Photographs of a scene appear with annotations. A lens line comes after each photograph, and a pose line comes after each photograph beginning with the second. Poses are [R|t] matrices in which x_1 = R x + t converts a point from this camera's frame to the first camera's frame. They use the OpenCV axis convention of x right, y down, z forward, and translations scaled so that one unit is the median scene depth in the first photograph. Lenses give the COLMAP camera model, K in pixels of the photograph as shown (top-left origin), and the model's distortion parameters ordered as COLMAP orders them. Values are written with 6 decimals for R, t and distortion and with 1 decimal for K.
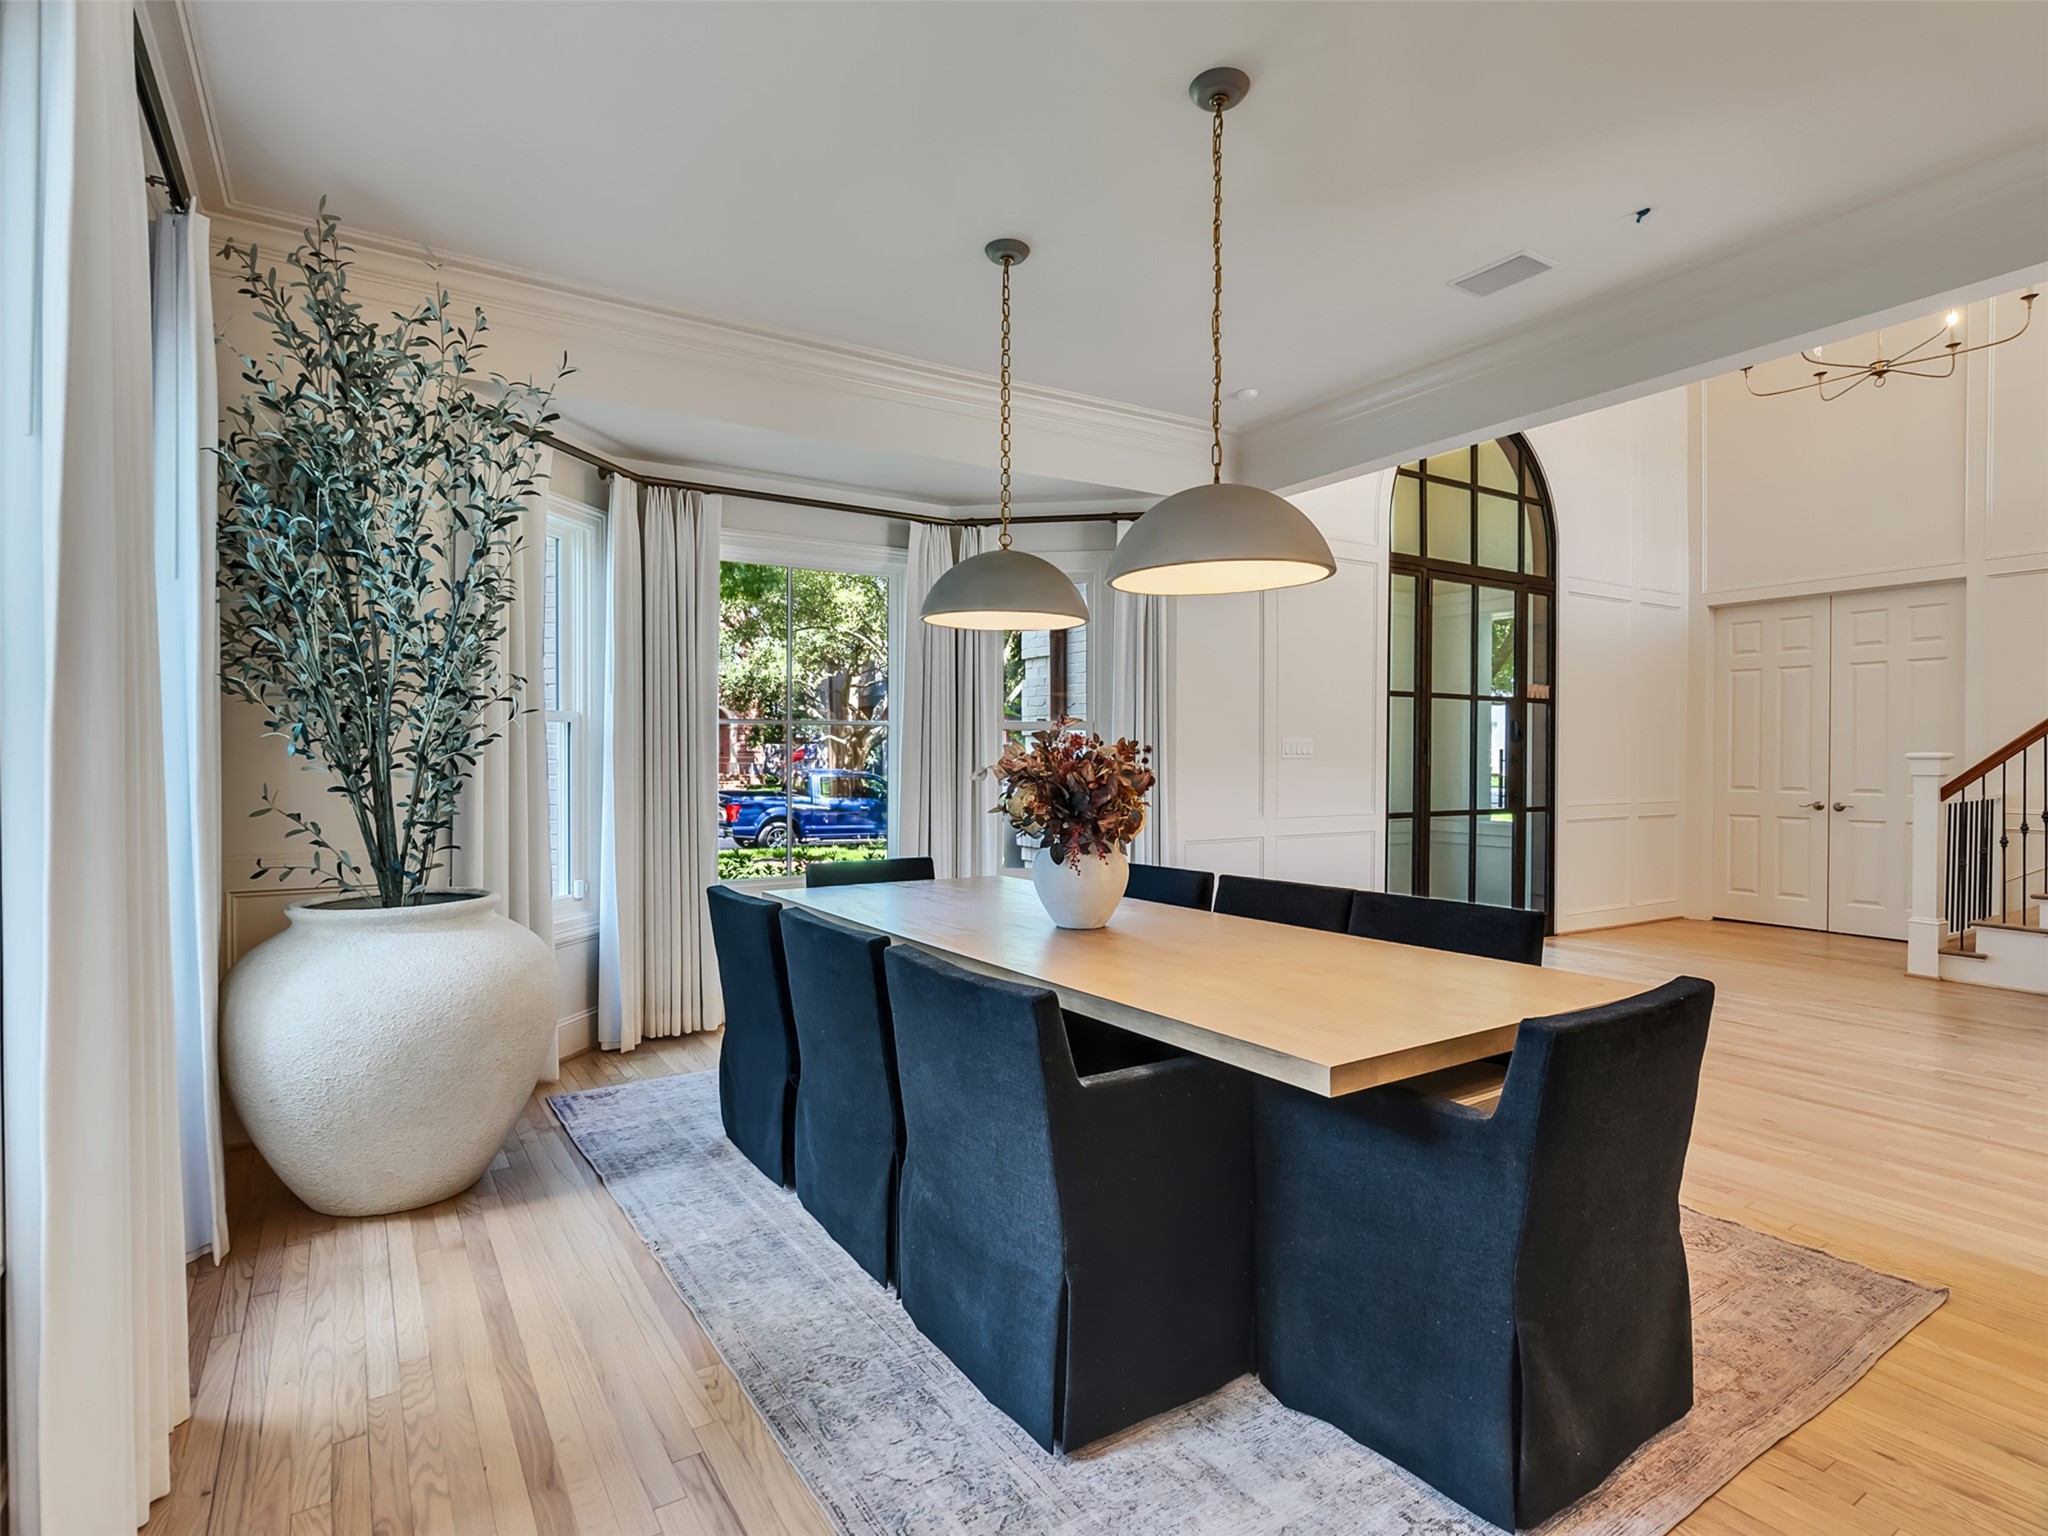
lens RADIAL K [[1047.9, 0, 1013.0], [0, 1047.9, 768.5], [0, 0, 1]] dist [0.000254, 0.002696]
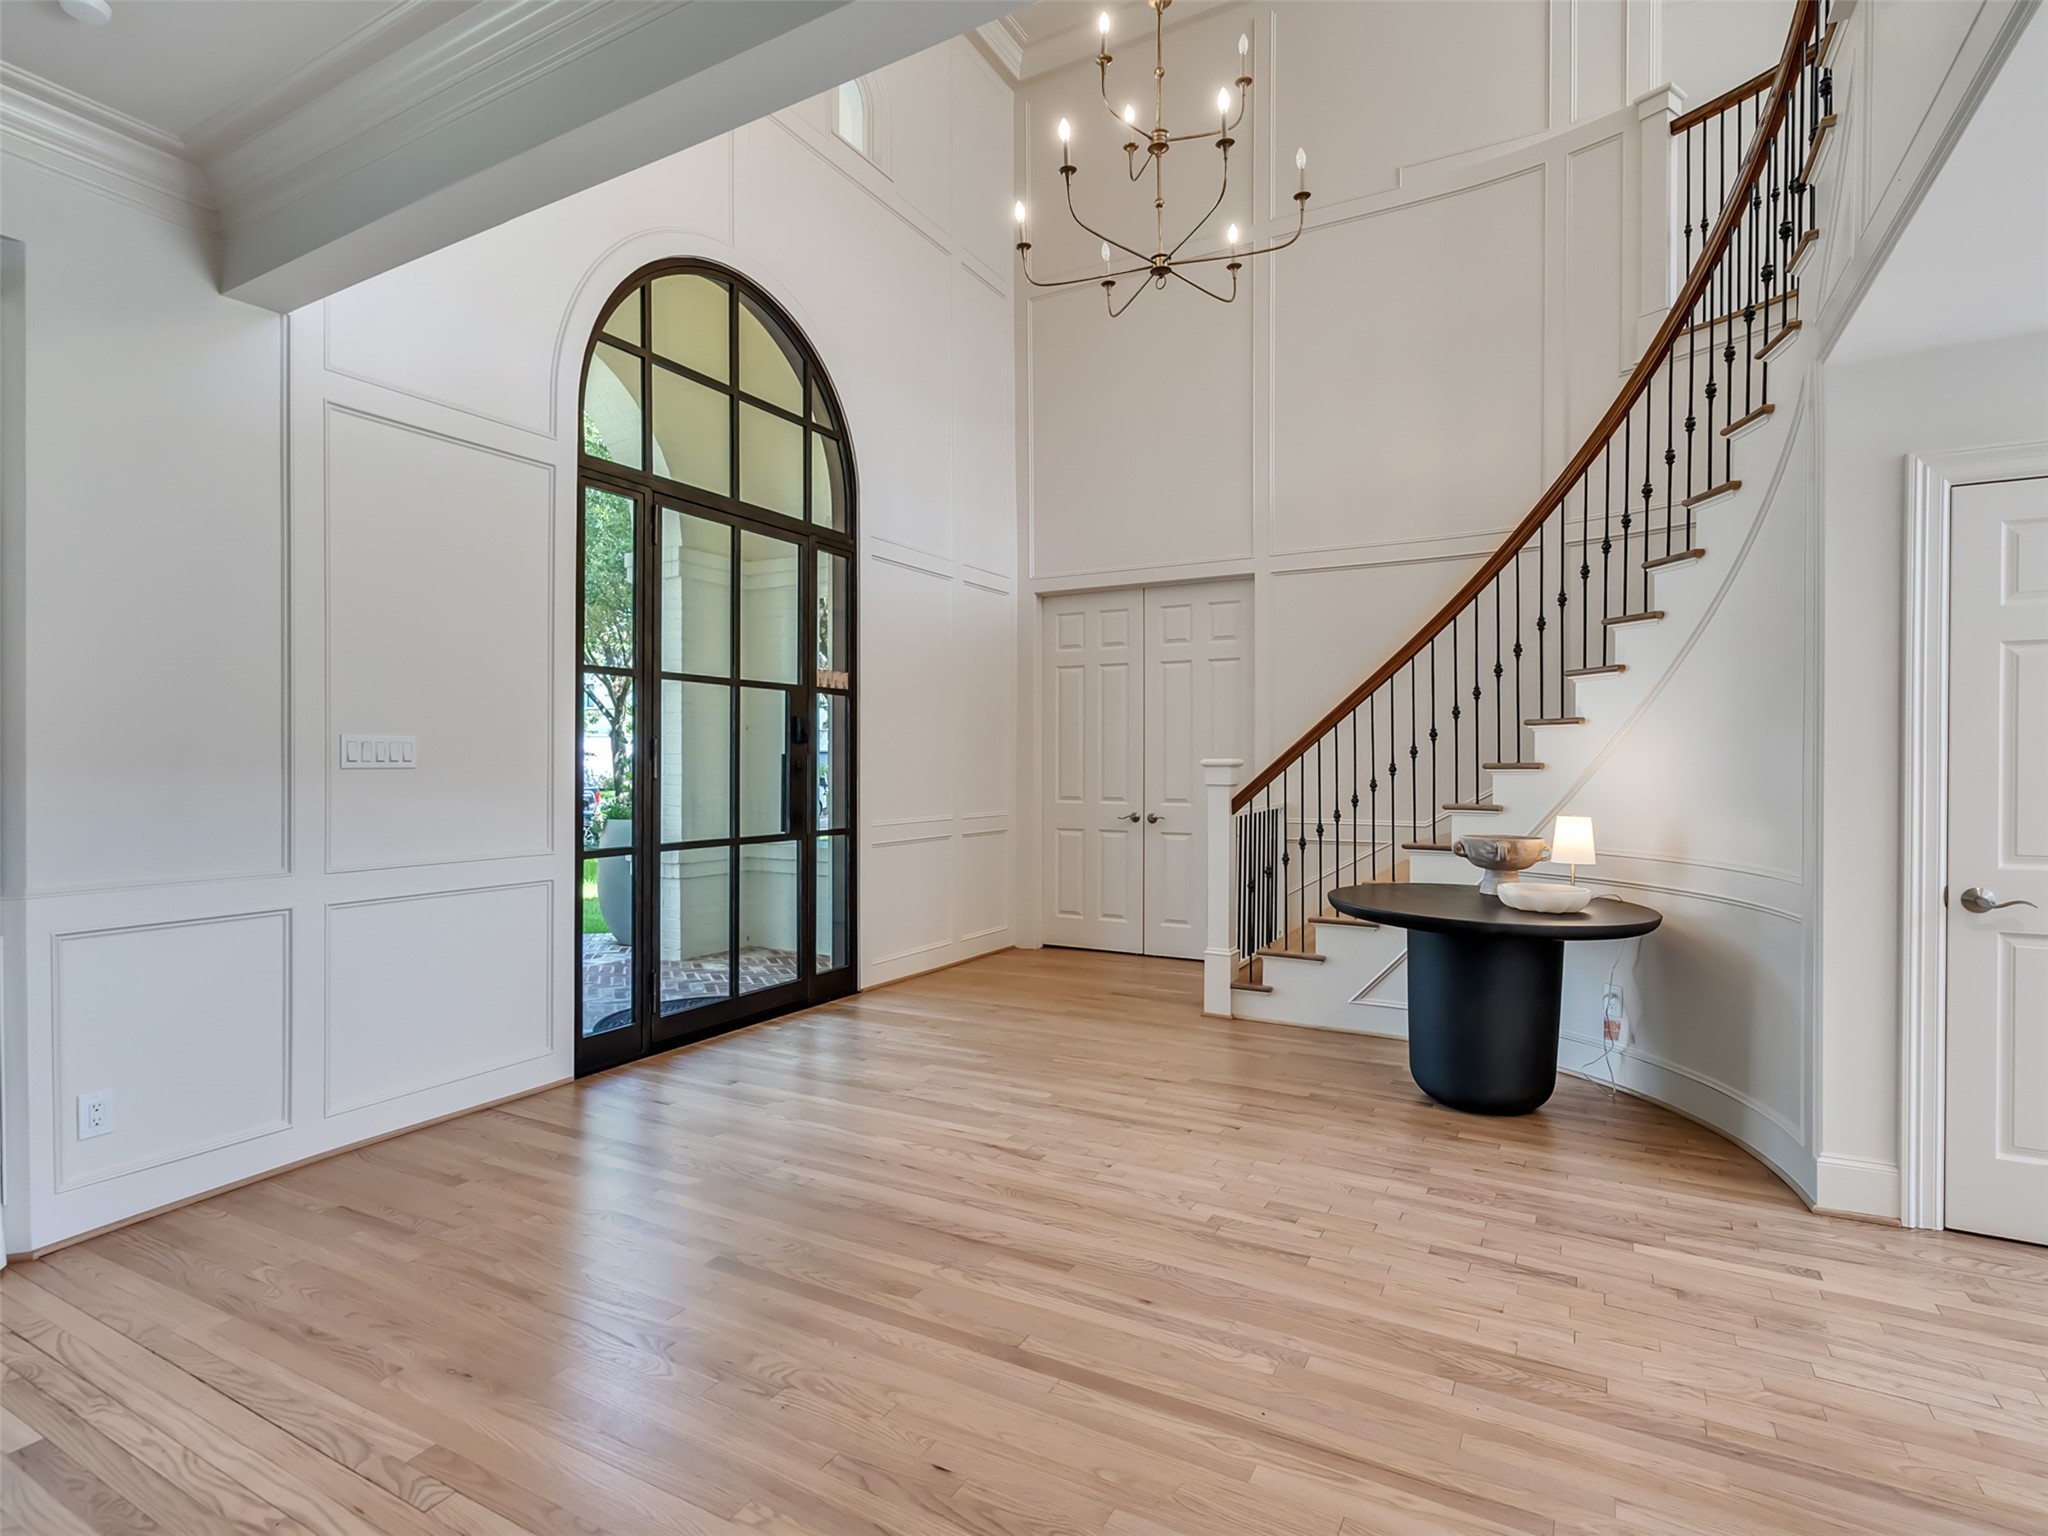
lens RADIAL K [[1047.9, 0, 1018.6], [0, 1047.9, 767.8], [0, 0, 1]] dist [0.000254, 0.002696]
pose [[0.875689, -0.003809, 0.482860, 0.261988], [0.006363, 0.999973, -0.003650, -0.004913], [-0.482833, 0.006268, 0.875690, 0.273749]]
